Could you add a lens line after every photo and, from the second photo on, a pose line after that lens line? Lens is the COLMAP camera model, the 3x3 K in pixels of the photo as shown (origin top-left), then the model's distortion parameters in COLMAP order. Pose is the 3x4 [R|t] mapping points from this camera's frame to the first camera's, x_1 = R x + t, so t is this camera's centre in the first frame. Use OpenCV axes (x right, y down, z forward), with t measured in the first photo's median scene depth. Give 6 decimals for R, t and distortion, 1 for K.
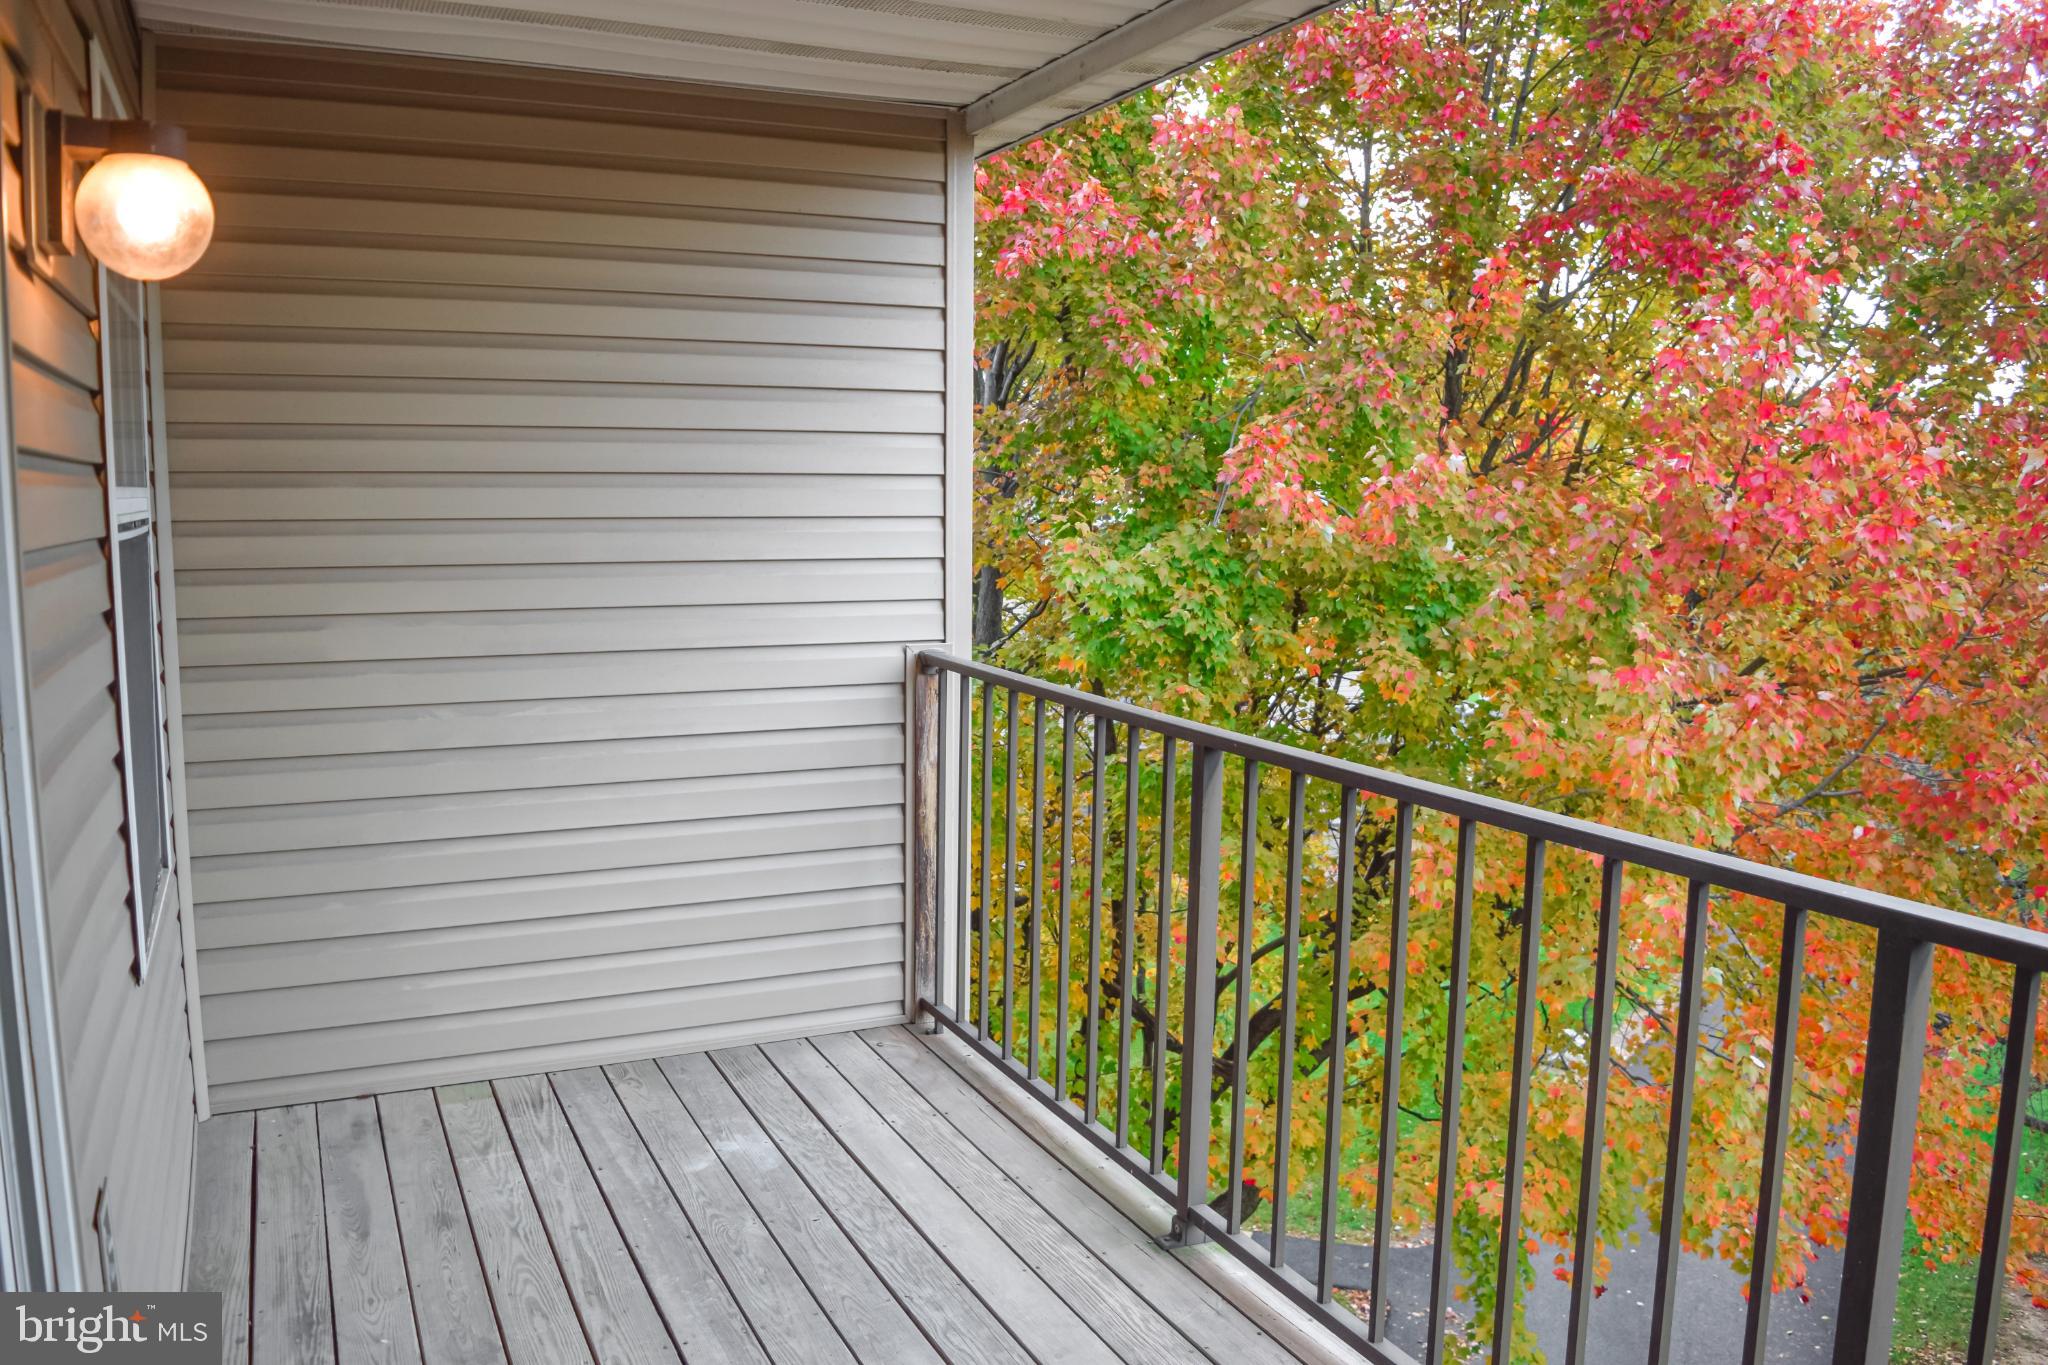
lens RADIAL K [[1606.4, 0, 1024.0], [0, 1606.4, 682.5], [0, 0, 1]] dist [-0.112503, -0.000185]
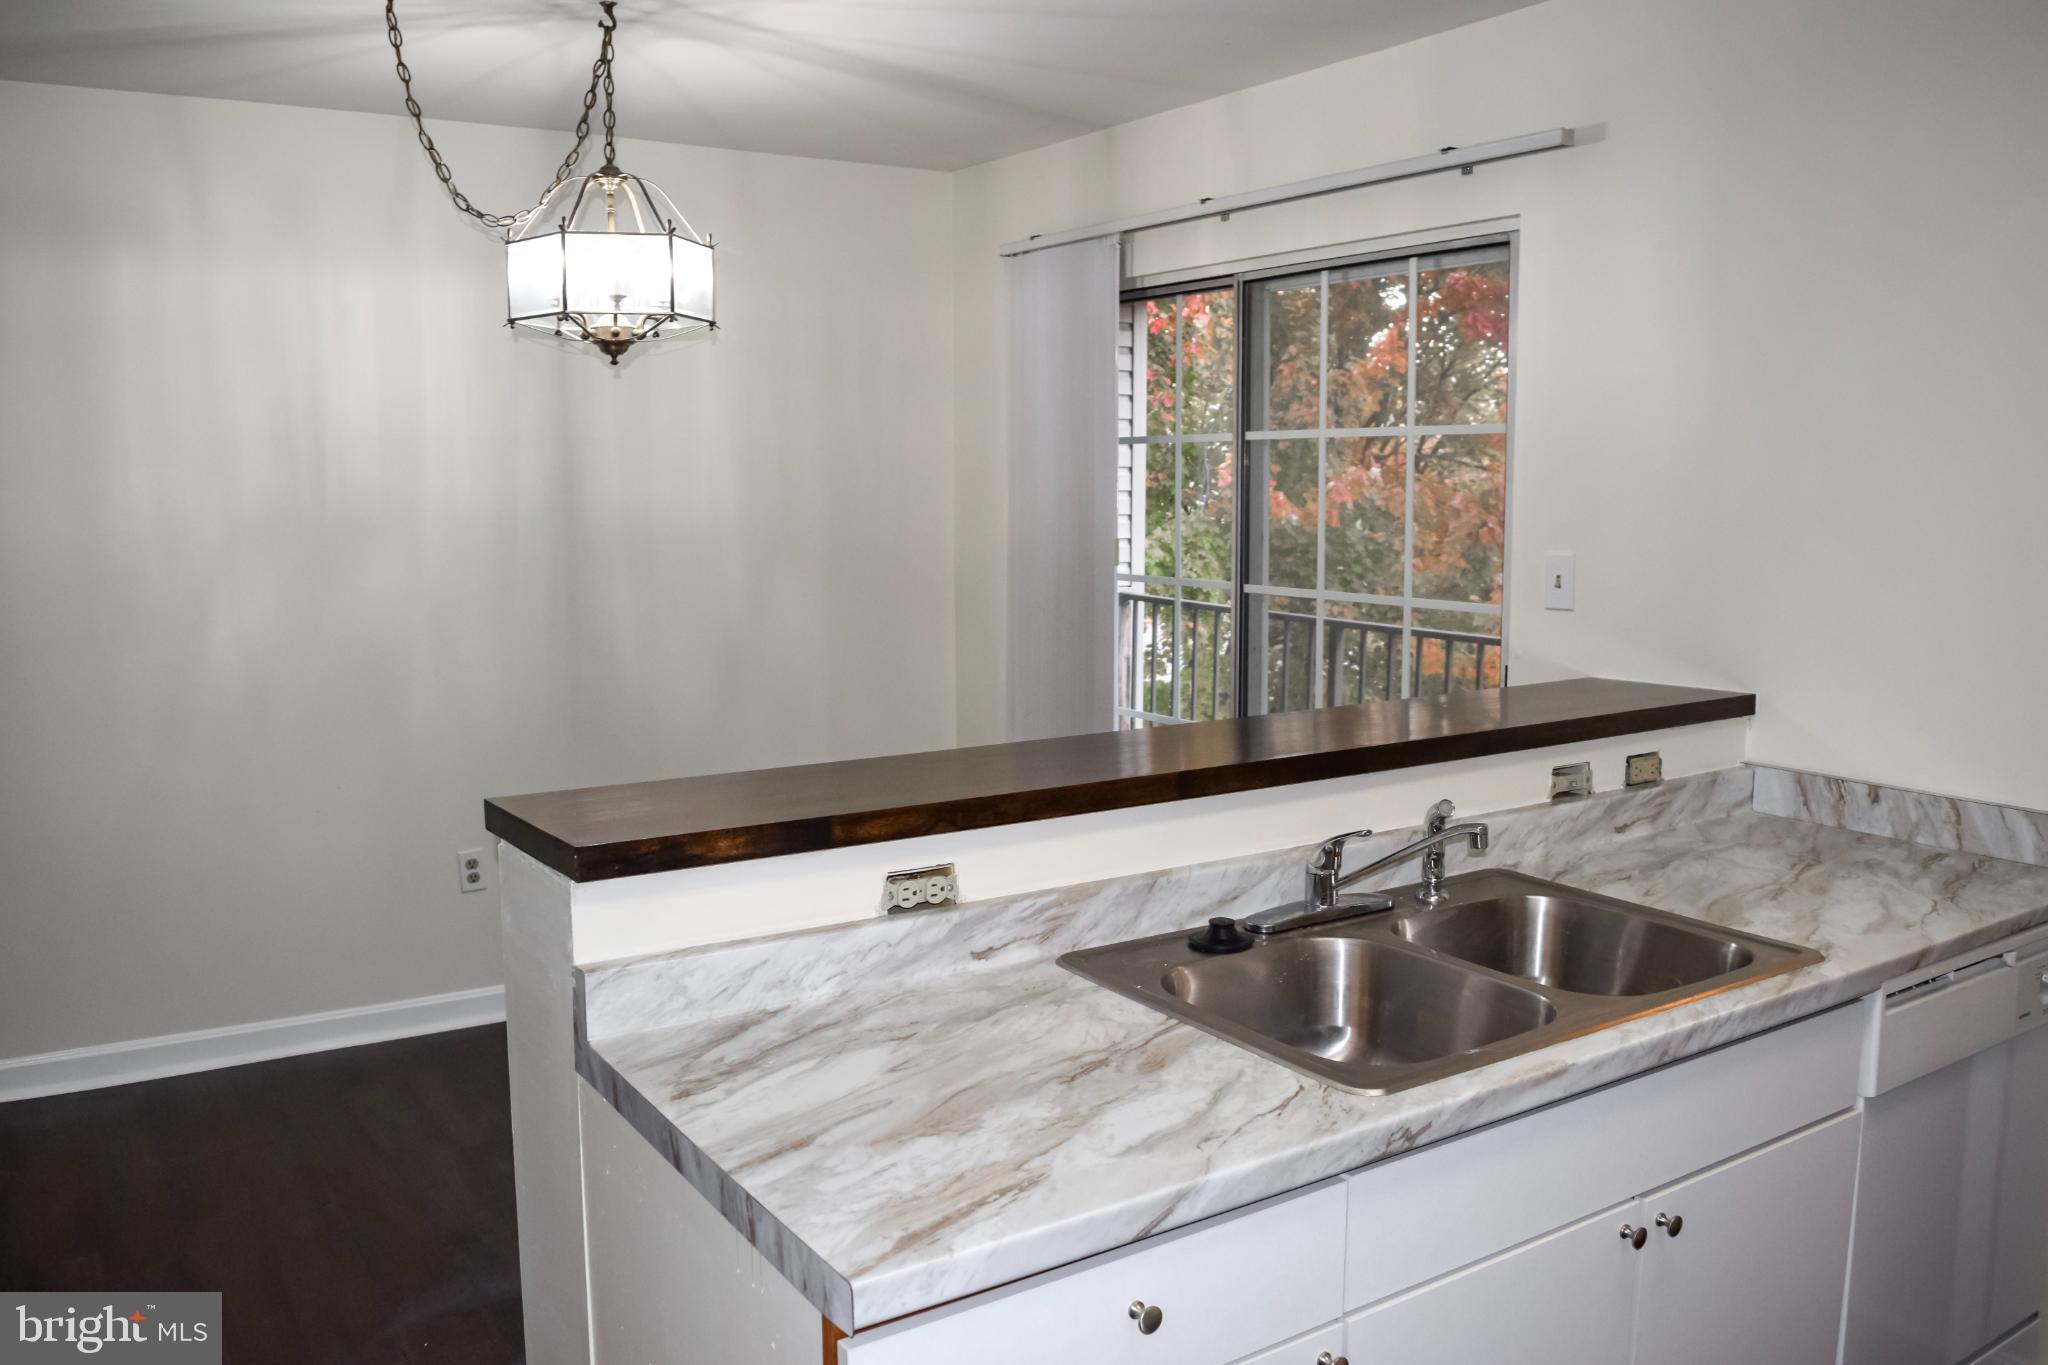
lens RADIAL K [[1606.4, 0, 1024.0], [0, 1606.4, 682.5], [0, 0, 1]] dist [-0.112503, -0.000185]
pose [[0.991296, -0.021494, 0.129882, -0.255465], [0.020077, 0.999724, 0.012210, 0.037145], [-0.130108, -0.009496, 0.991454, -0.466800]]
